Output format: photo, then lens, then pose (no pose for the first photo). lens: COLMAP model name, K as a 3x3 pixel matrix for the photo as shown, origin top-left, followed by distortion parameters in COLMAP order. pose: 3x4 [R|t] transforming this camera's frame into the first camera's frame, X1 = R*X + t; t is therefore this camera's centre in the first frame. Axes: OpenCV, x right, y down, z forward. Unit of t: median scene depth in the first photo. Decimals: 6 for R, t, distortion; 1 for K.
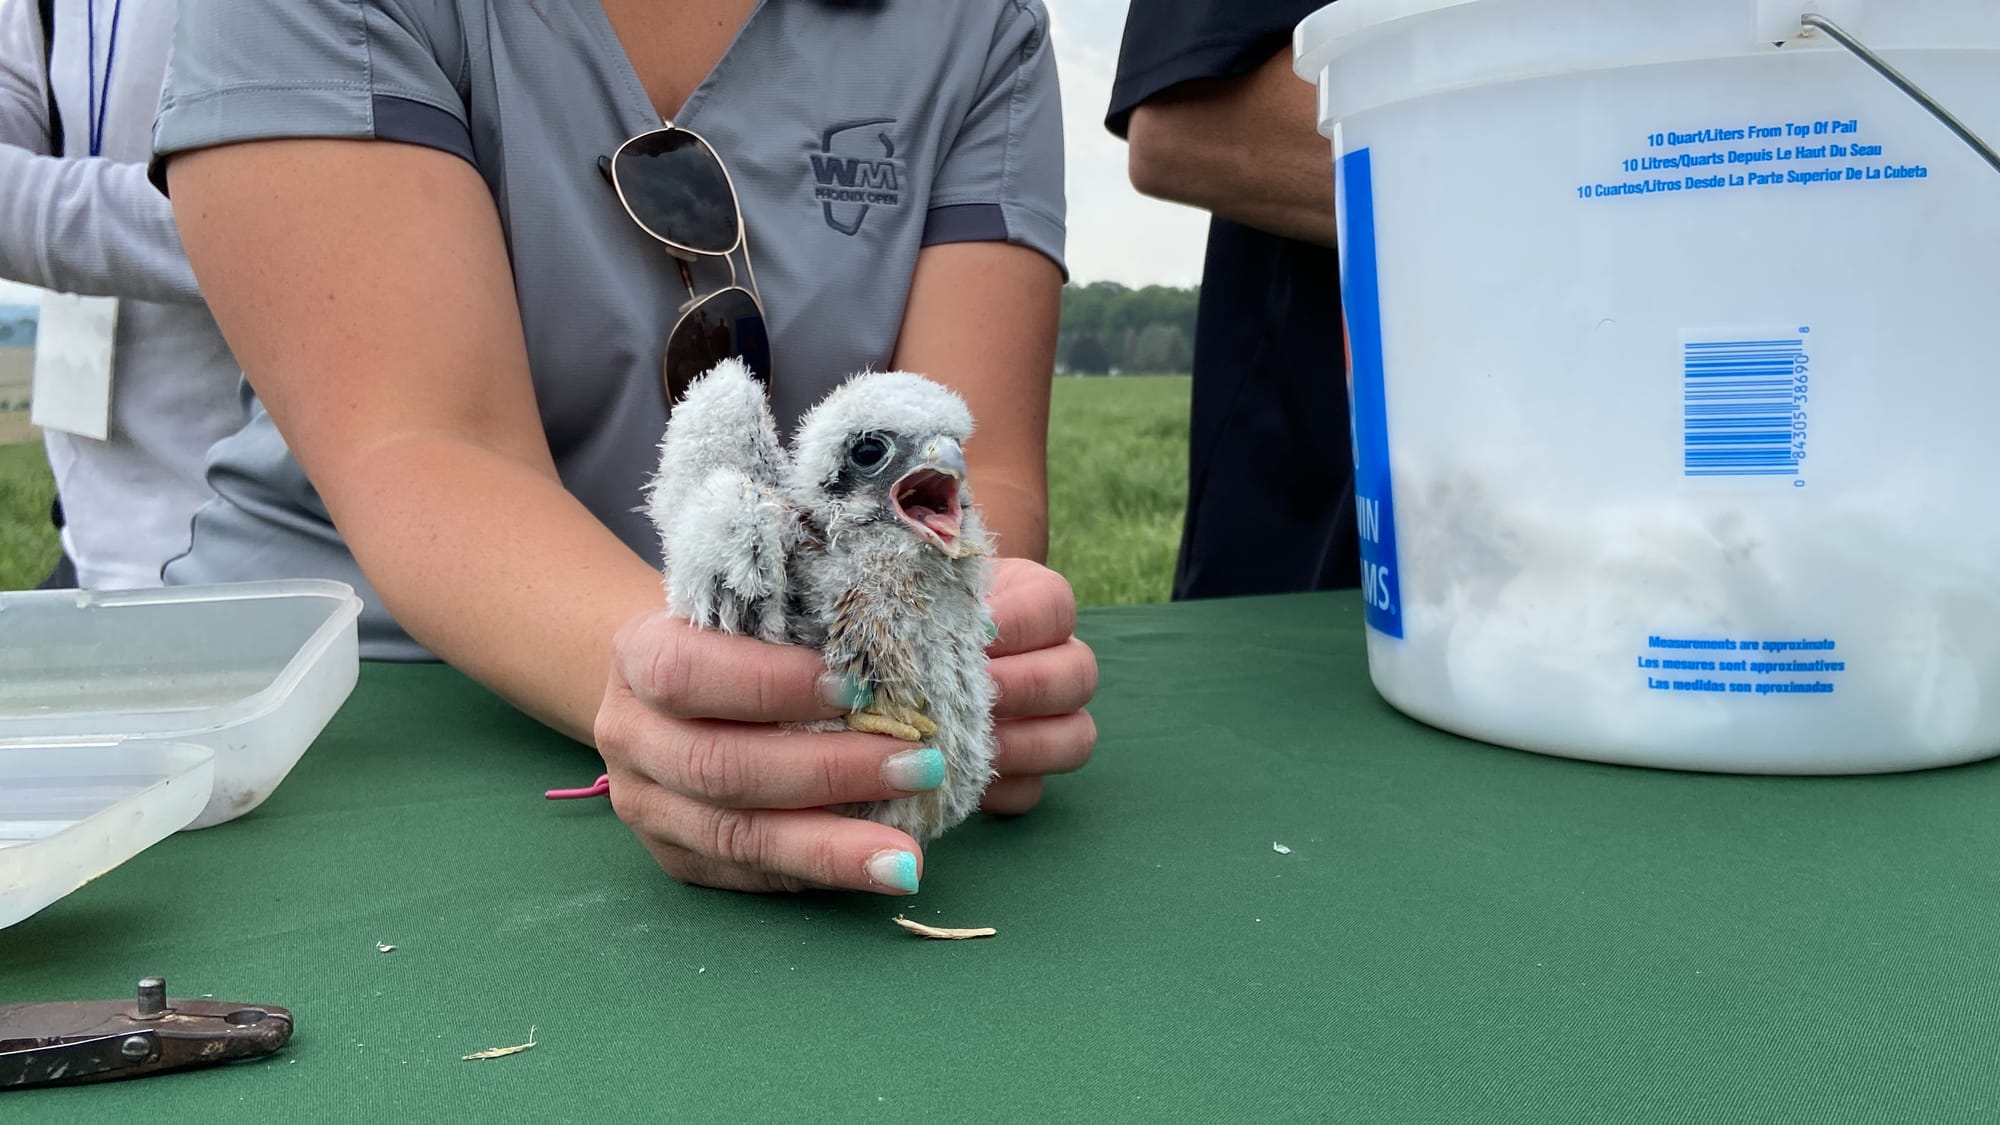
lens RADIAL K [[1718.8, 0, 991.8], [0, 1718.8, 535.3], [0, 0, 1]] dist [0.074416, -0.100845]
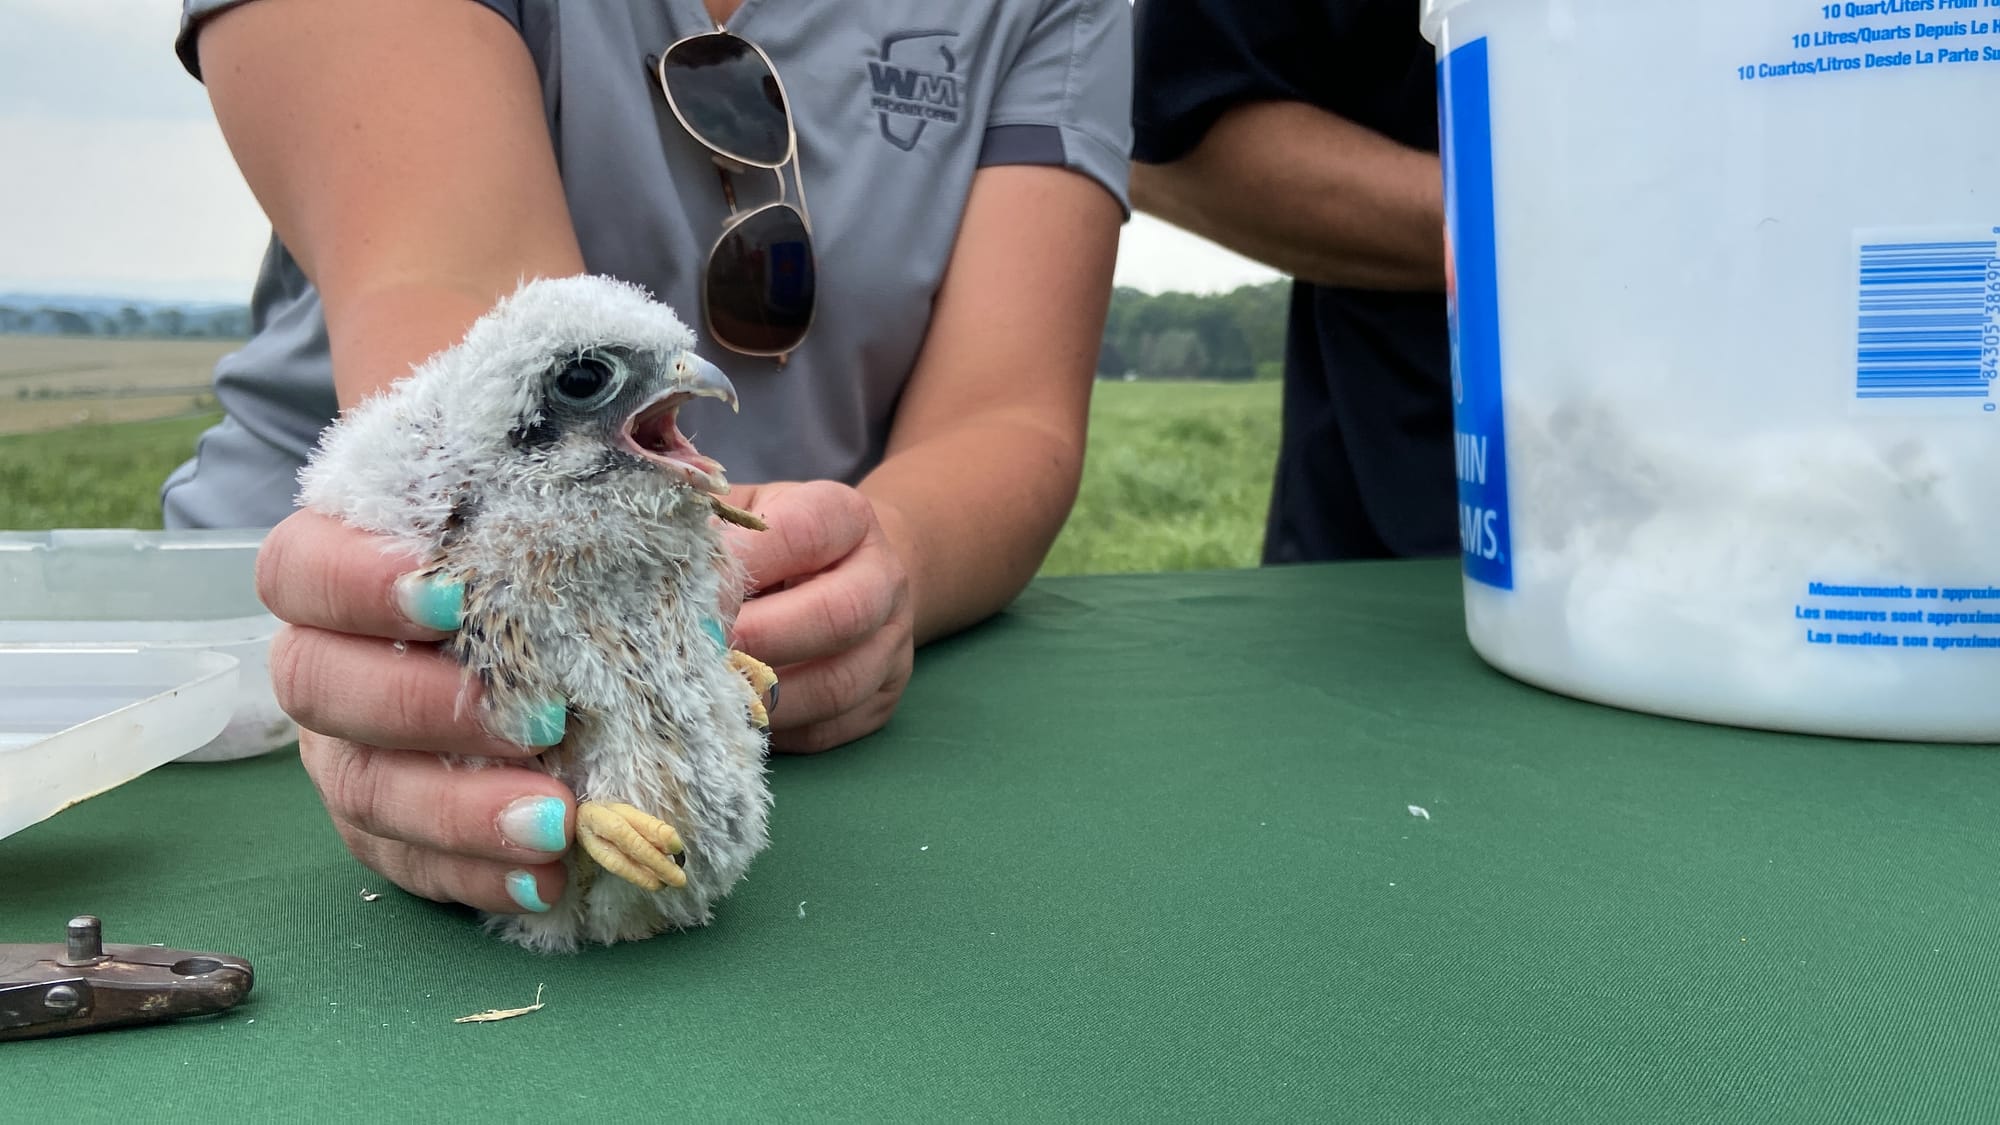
lens RADIAL K [[1739.3, 0, 975.4], [0, 1739.3, 542.0], [0, 0, 1]] dist [0.106887, -0.177135]
pose [[0.999707, 0.013247, -0.020245, -0.026236], [-0.013125, 0.999895, 0.006113, 0.039259], [0.020324, -0.005845, 0.999776, 0.101921]]
